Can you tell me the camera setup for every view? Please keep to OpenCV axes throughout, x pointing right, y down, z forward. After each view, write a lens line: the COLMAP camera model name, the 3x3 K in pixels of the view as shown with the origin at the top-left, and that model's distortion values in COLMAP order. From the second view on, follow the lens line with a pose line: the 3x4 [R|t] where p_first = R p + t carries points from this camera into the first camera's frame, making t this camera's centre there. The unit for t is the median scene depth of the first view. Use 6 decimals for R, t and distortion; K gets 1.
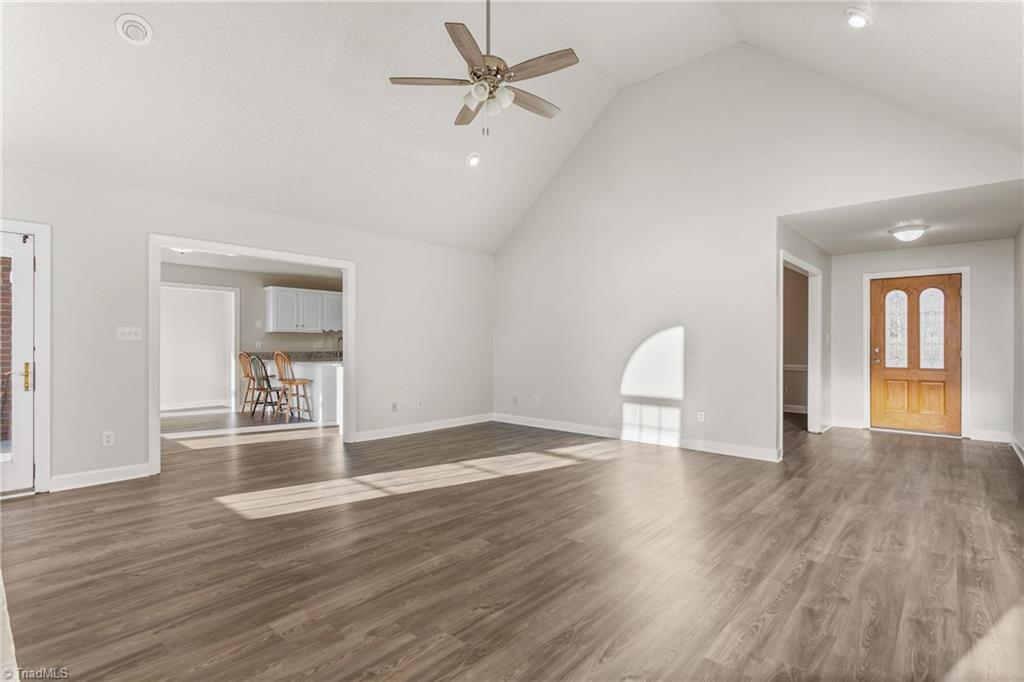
lens RADIAL K [[491.2, 0, 505.8], [0, 491.2, 342.4], [0, 0, 1]] dist [0.001585, 0.001781]
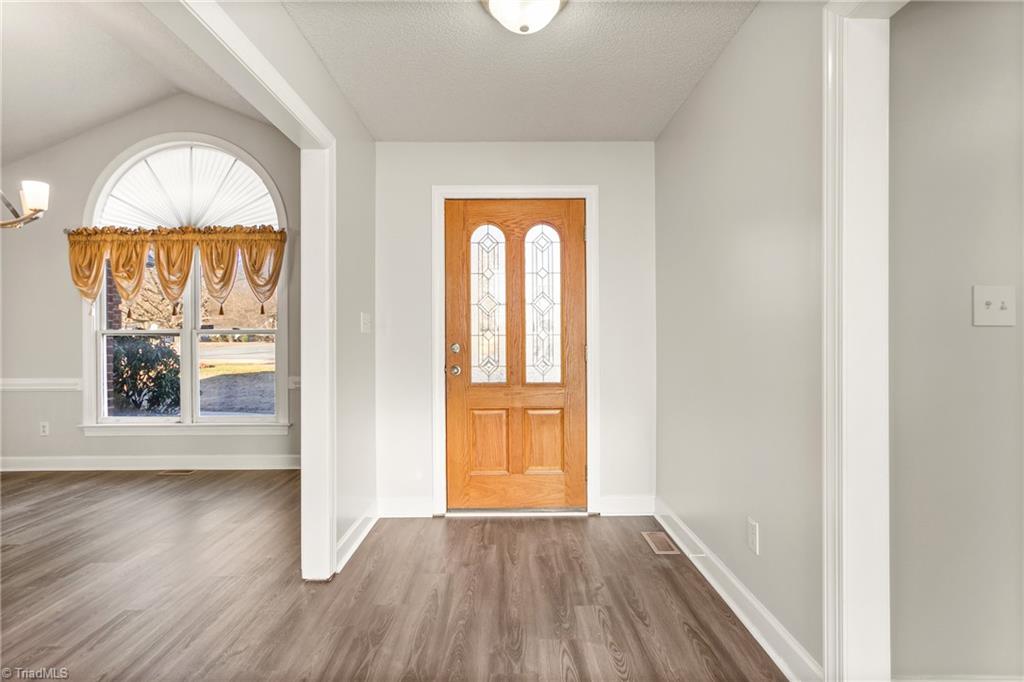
lens RADIAL K [[491.2, 0, 512.0], [0, 491.2, 336.8], [0, 0, 1]] dist [0.001585, 0.001781]
pose [[0.736451, -0.004957, 0.676473, 0.489784], [0.004476, 0.999987, 0.002454, 0.004271], [-0.676477, 0.001221, 0.736463, 0.636506]]
